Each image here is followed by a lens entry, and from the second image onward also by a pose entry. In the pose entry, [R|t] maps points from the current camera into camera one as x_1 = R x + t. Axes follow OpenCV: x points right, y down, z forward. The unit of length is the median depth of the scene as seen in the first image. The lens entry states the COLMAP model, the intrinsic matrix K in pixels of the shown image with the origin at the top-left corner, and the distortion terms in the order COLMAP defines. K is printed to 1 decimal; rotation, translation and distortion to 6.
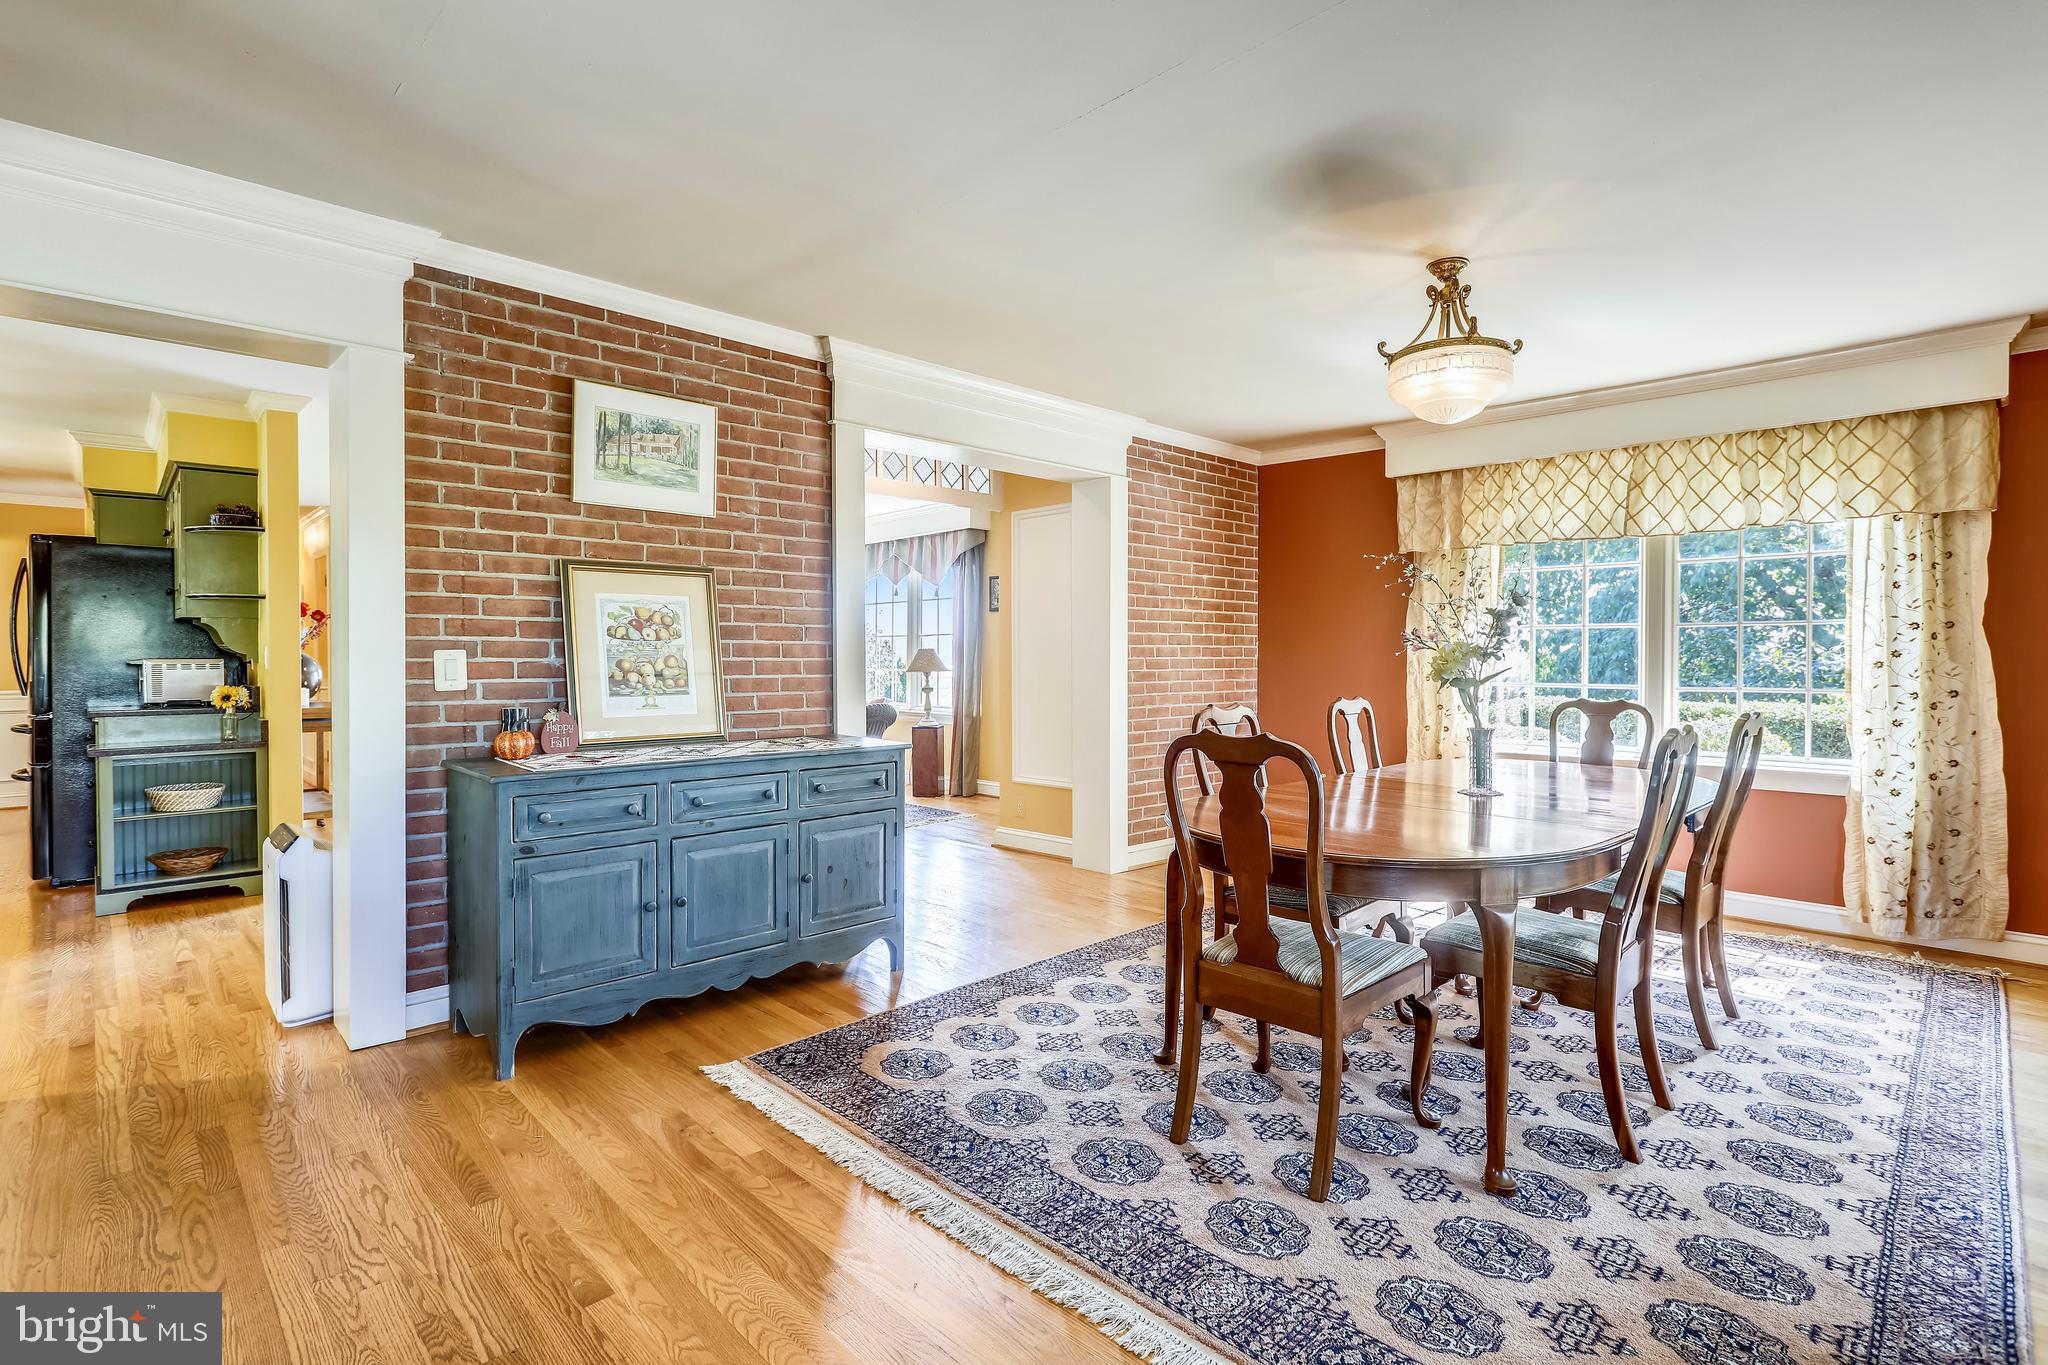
lens RADIAL K [[988.8, 0, 1032.6], [0, 988.8, 673.7], [0, 0, 1]] dist [-0.014484, 0.003298]
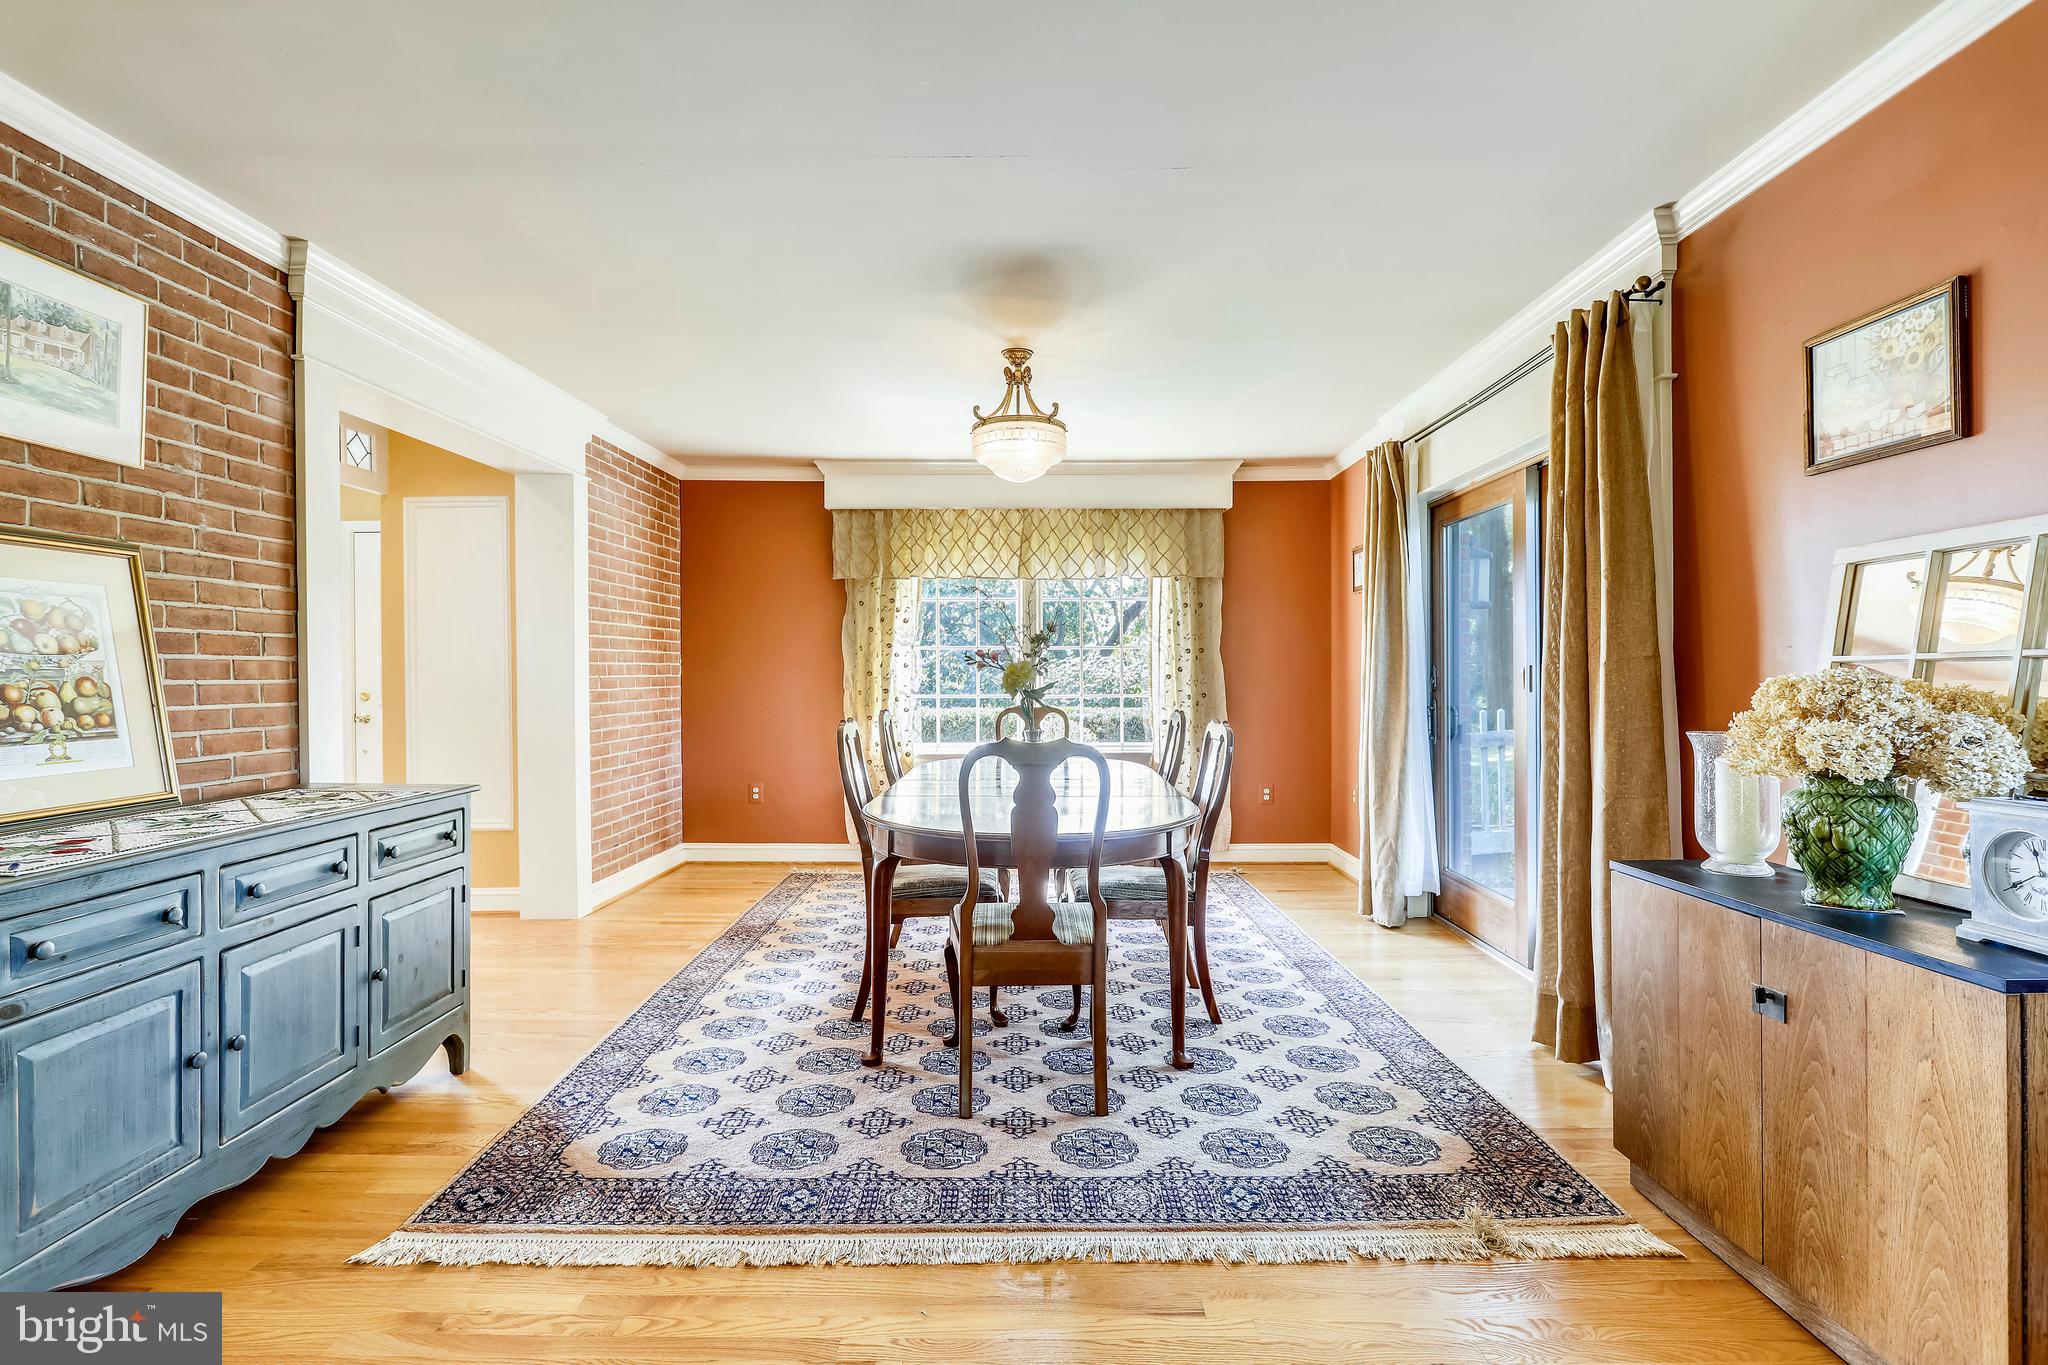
lens RADIAL K [[988.8, 0, 1031.0], [0, 988.8, 679.9], [0, 0, 1]] dist [-0.014484, 0.003298]
pose [[0.693169, -0.010647, 0.720696, -0.399383], [0.018398, 0.999826, -0.002924, -0.004058], [-0.720540, 0.015287, 0.693245, 0.123100]]
